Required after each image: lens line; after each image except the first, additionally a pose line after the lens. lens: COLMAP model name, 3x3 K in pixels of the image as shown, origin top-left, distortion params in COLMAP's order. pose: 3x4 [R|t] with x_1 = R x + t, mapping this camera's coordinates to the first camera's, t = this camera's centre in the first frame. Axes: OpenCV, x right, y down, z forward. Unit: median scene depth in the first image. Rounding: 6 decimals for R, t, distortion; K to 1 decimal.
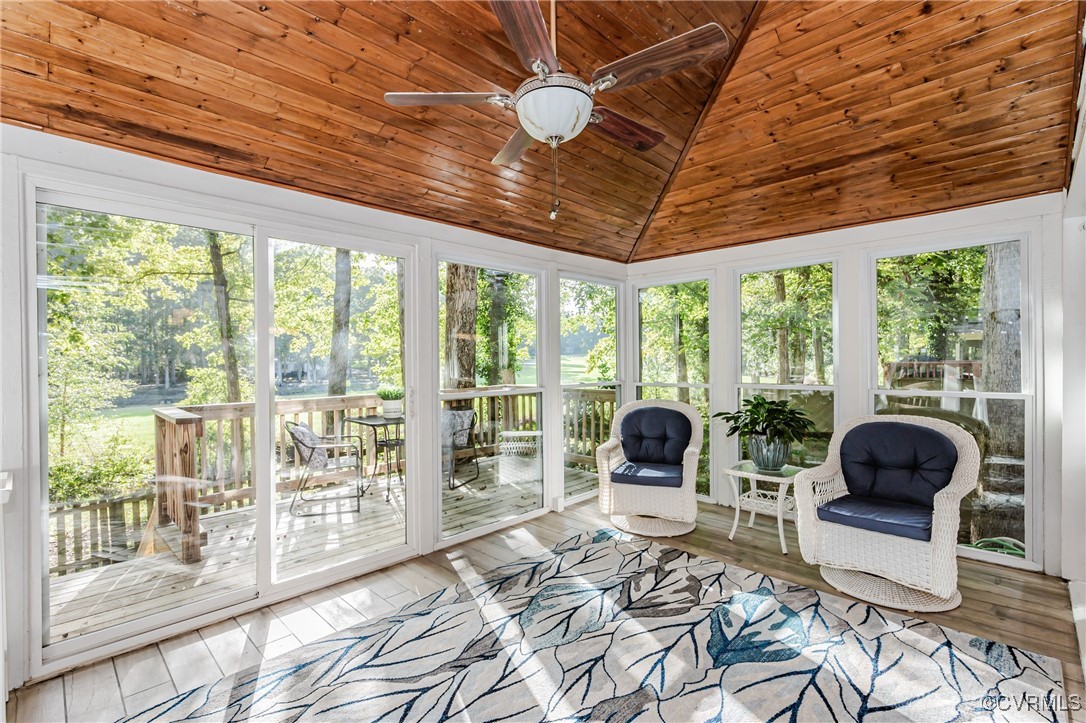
lens RADIAL K [[493.1, 0, 540.8], [0, 493.1, 359.9], [0, 0, 1]] dist [-0.001757, 0.000306]
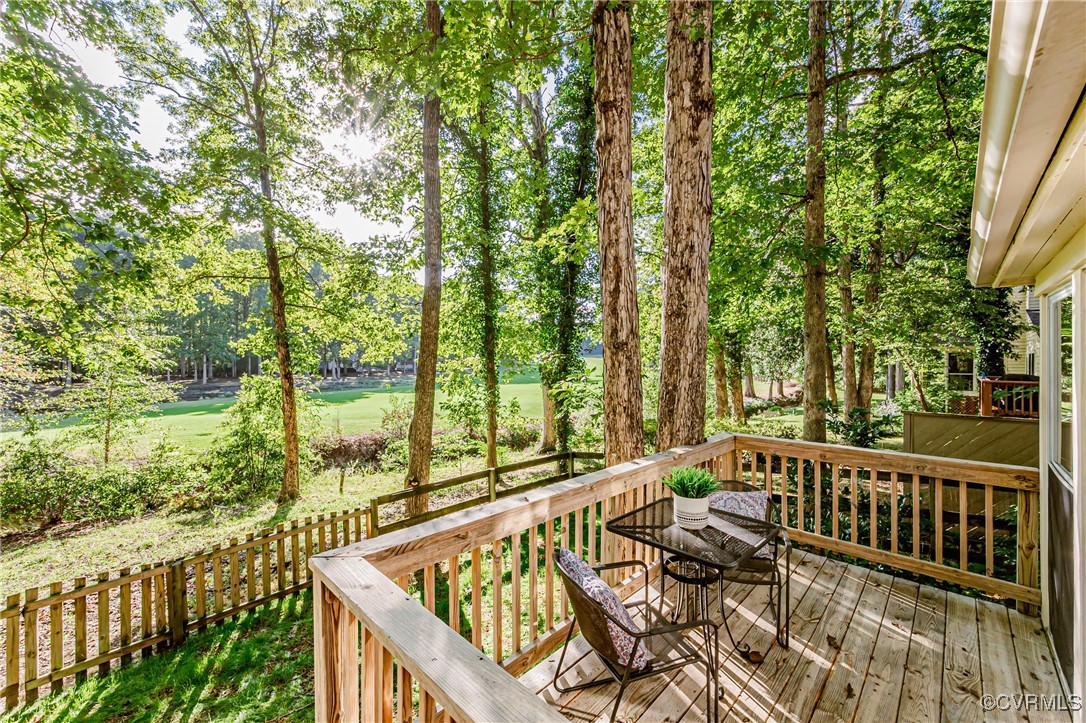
lens RADIAL K [[438.6, 0, 542.4], [0, 438.6, 354.2], [0, 0, 1]] dist [0.000031, 0.000195]
pose [[0.999900, 0.010267, 0.009719, -0.126689], [-0.010146, 0.999871, -0.012422, -0.019090], [-0.009845, 0.012323, 0.999876, 0.127710]]
